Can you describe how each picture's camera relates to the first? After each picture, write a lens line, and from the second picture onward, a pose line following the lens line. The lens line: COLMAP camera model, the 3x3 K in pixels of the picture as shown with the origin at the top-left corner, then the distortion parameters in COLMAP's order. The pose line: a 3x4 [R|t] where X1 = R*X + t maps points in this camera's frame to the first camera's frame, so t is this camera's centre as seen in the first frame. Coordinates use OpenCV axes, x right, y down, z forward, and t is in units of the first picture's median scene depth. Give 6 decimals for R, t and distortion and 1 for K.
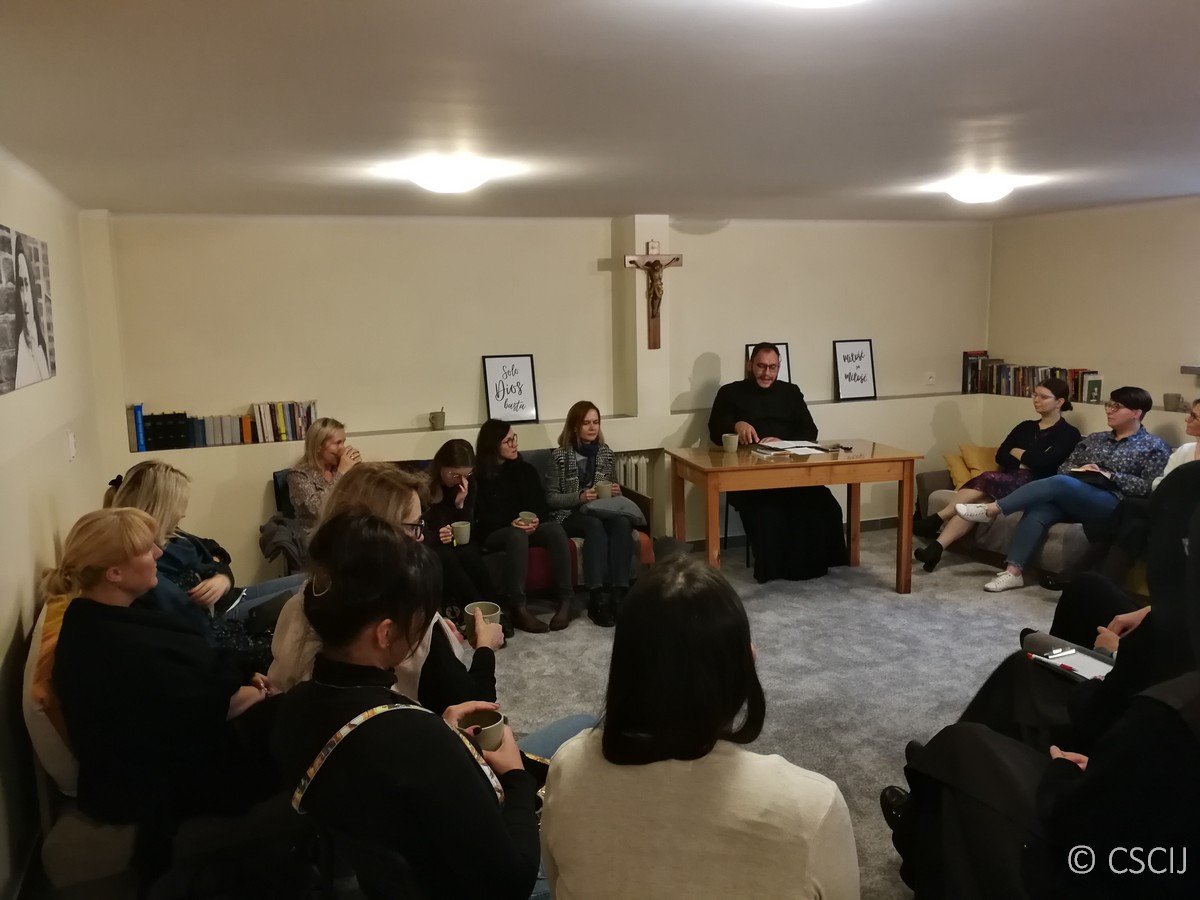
lens RADIAL K [[952.2, 0, 604.5], [0, 952.2, 460.8], [0, 0, 1]] dist [0.018679, -0.028061]
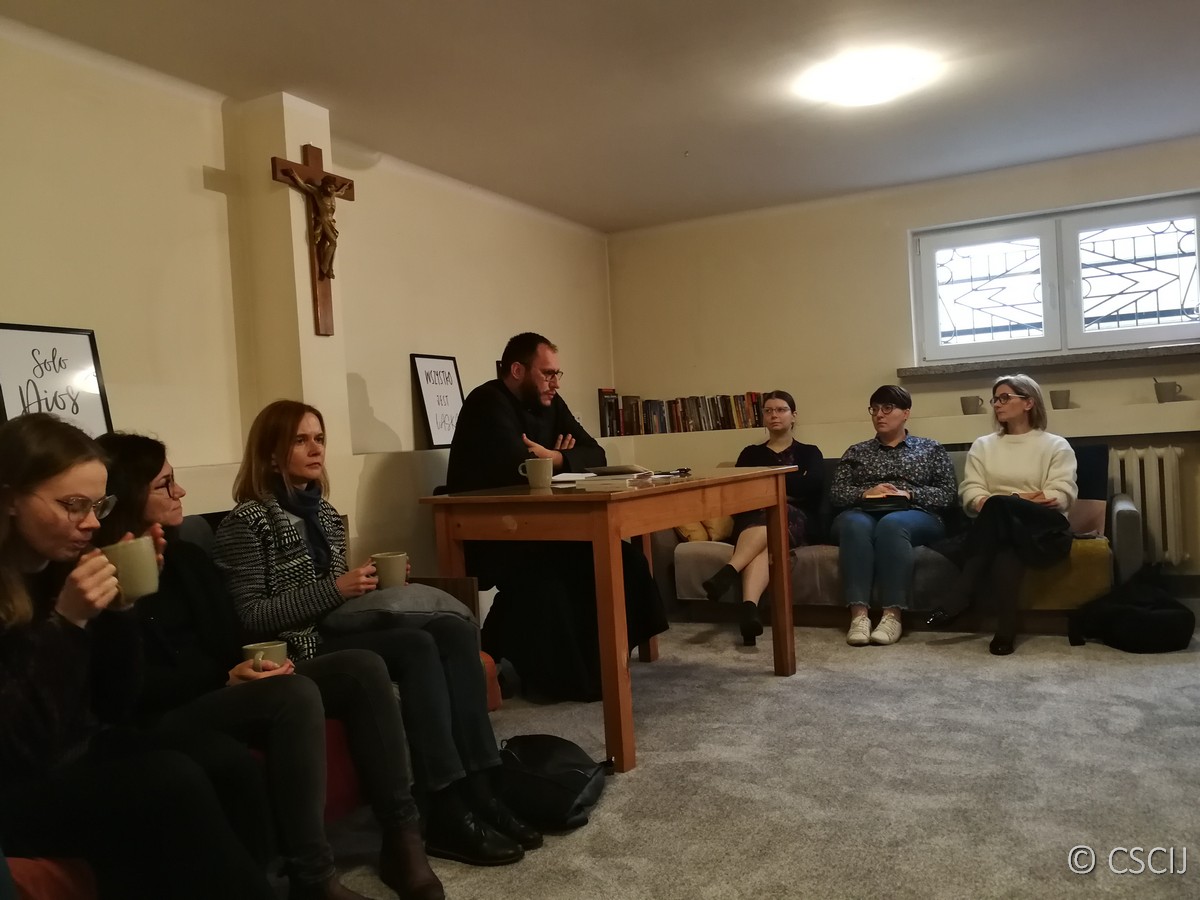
lens RADIAL K [[952.2, 0, 607.5], [0, 952.2, 461.3], [0, 0, 1]] dist [0.018679, -0.028061]
pose [[0.738039, -0.042689, 0.673407, -0.205294], [0.146565, 0.984311, -0.098234, 0.034045], [-0.658648, 0.171199, 0.732717, 0.494886]]
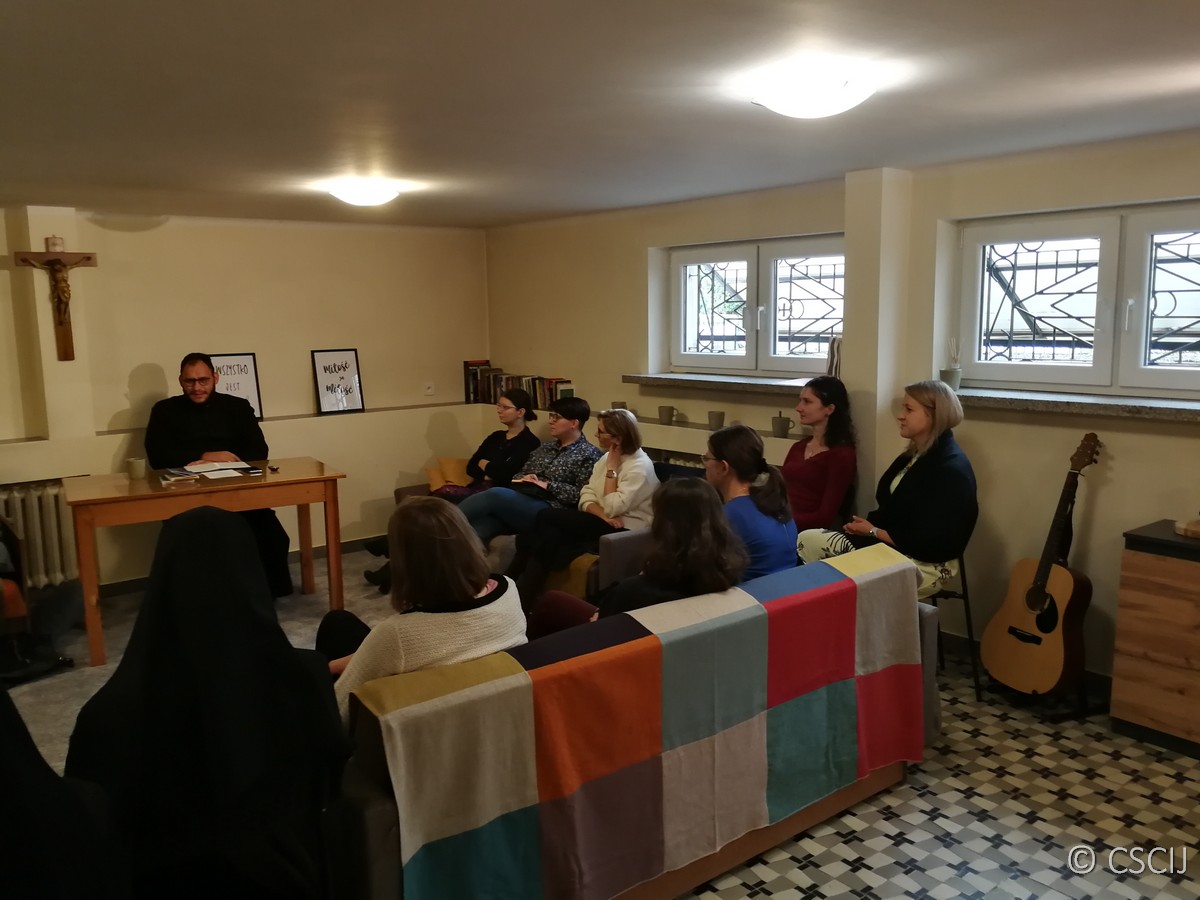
lens RADIAL K [[952.2, 0, 605.8], [0, 952.2, 448.2], [0, 0, 1]] dist [0.018679, -0.028061]
pose [[0.945623, -0.035145, 0.323360, 0.233482], [0.041152, 0.999084, -0.011756, -0.008003], [-0.322650, 0.024424, 0.946203, 0.024586]]
